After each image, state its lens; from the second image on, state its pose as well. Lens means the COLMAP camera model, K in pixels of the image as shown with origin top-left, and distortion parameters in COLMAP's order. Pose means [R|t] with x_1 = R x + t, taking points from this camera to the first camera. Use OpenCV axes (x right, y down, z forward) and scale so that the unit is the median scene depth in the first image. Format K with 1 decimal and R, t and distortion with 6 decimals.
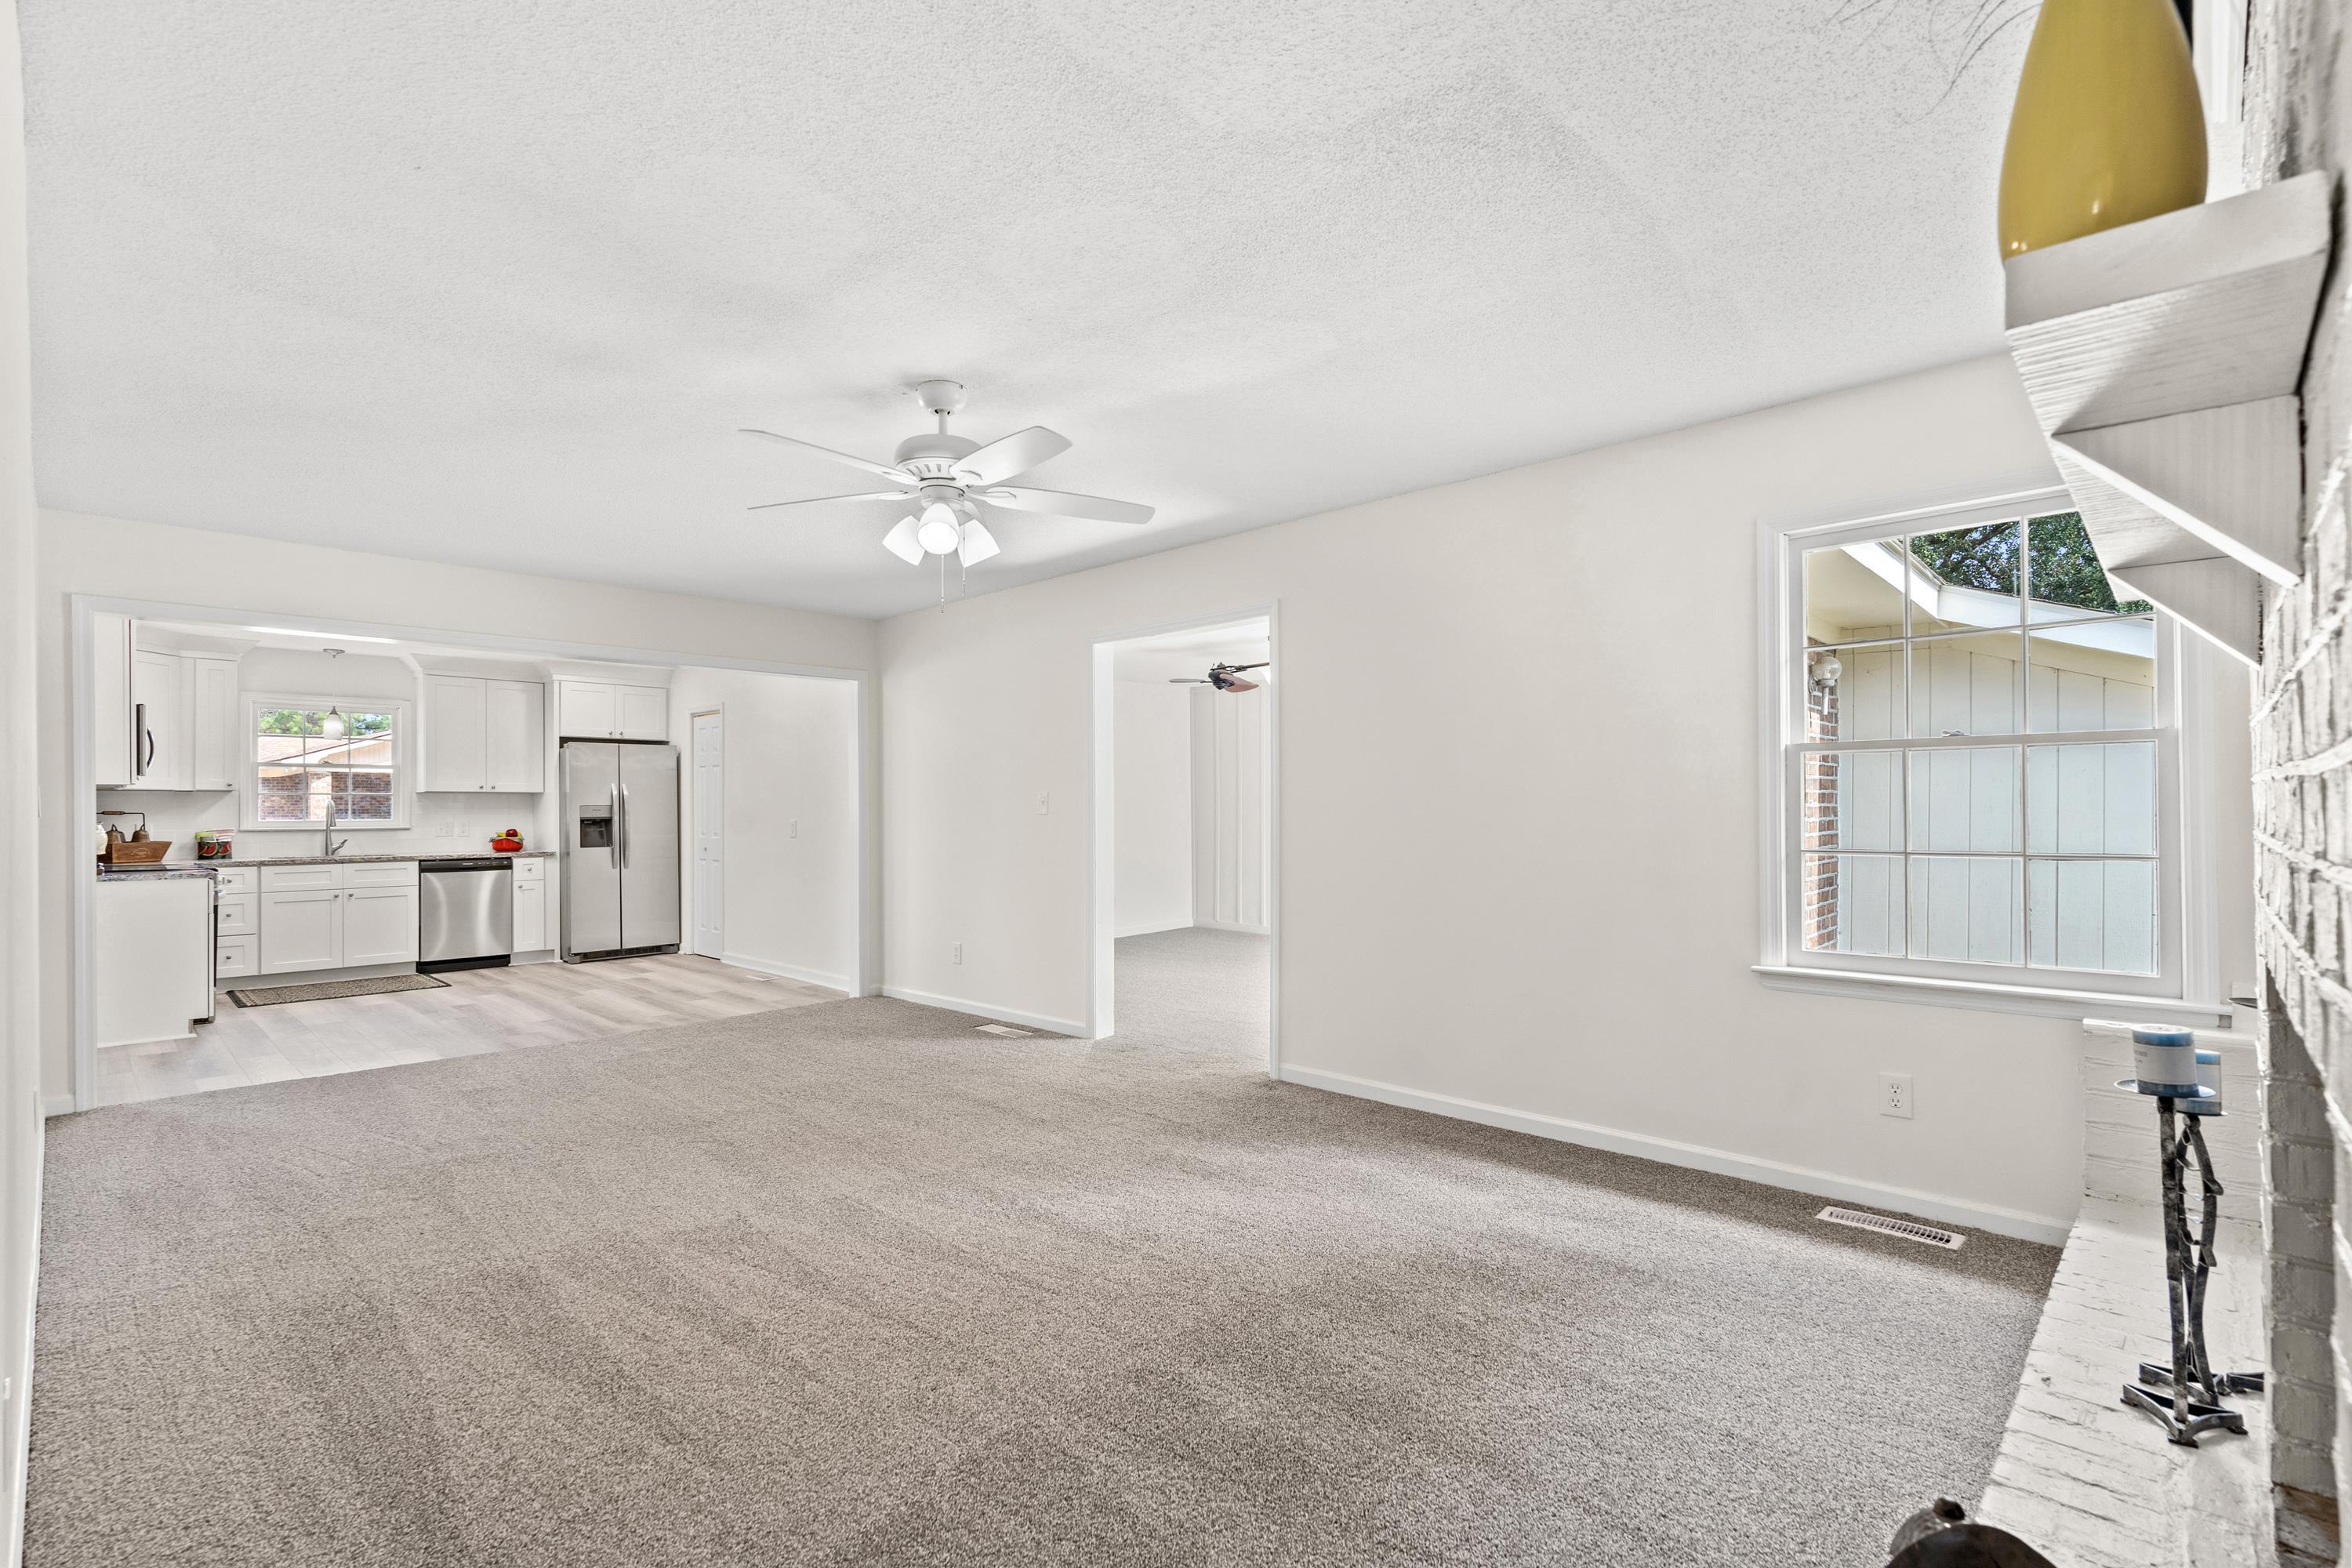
lens RADIAL K [[1076.8, 0, 1170.5], [0, 1076.8, 811.2], [0, 0, 1]] dist [0.000500, 0.000044]
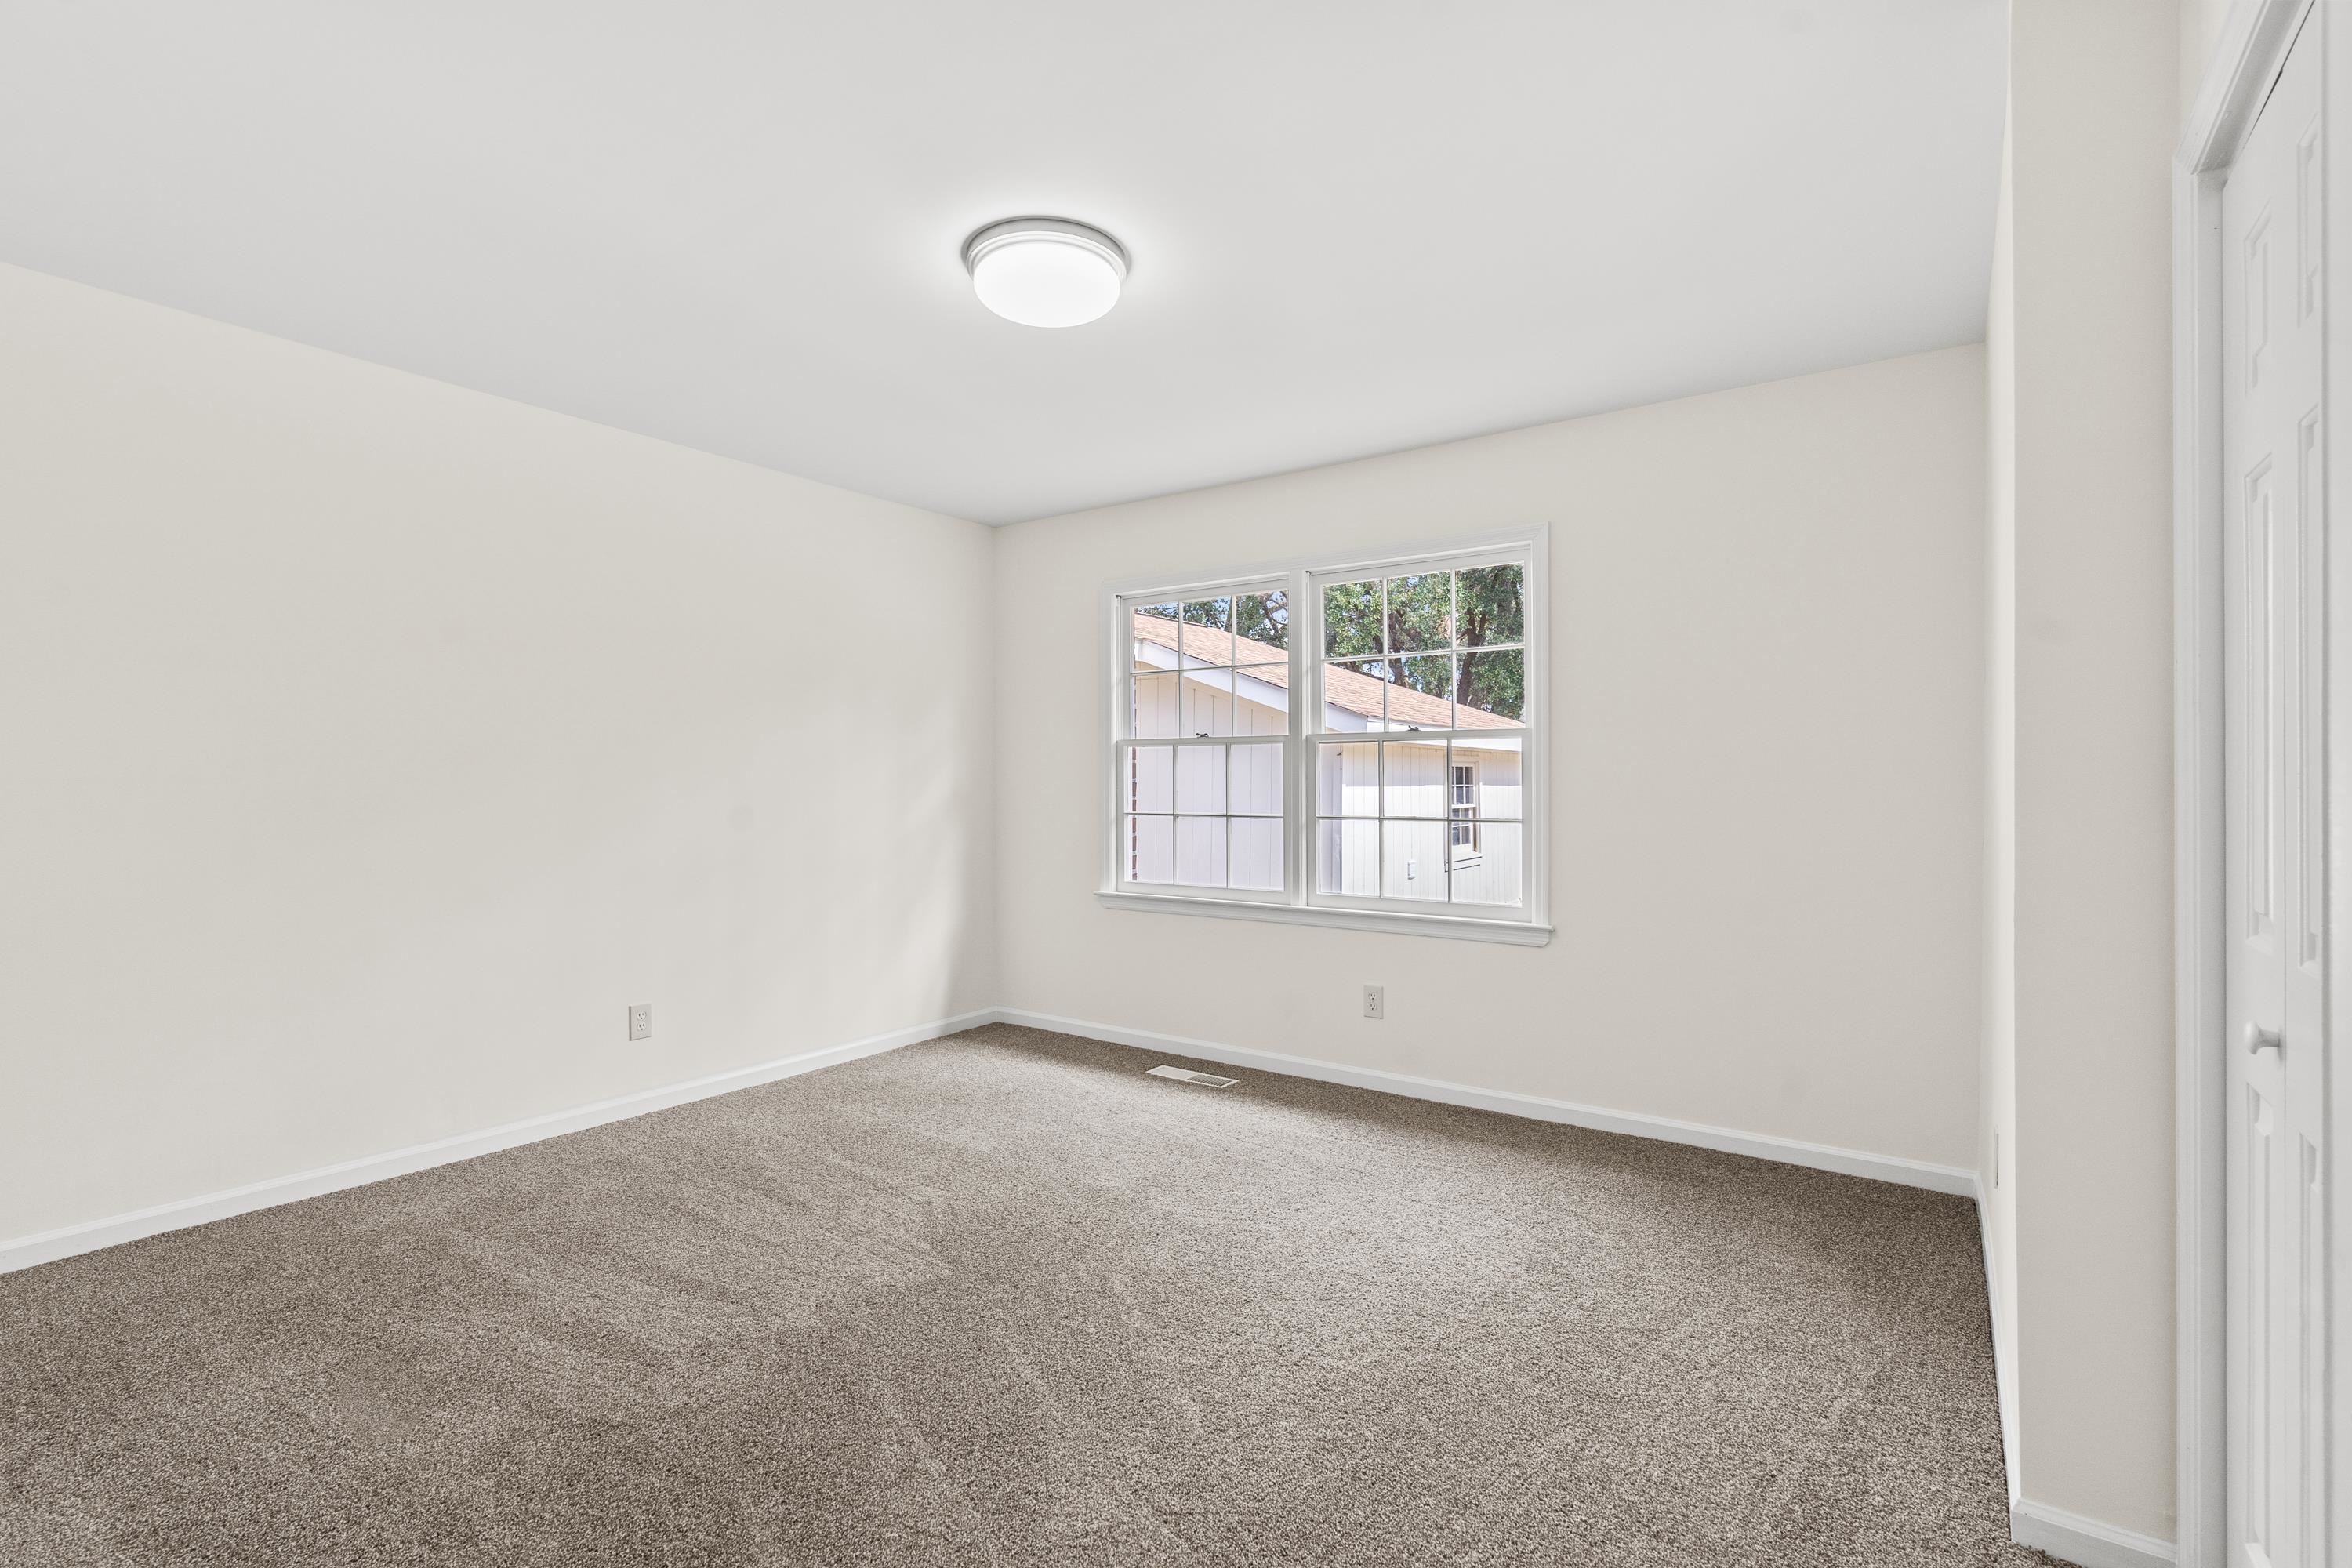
lens RADIAL K [[1062.7, 0, 1176.0], [0, 1062.7, 784.0], [0, 0, 1]] dist [-0.000055, 0.000002]
pose [[0.989983, 0.003419, 0.141146, 0.448086], [-0.003707, 0.999992, 0.001781, -0.004386], [-0.141139, -0.002287, 0.989987, -0.445591]]
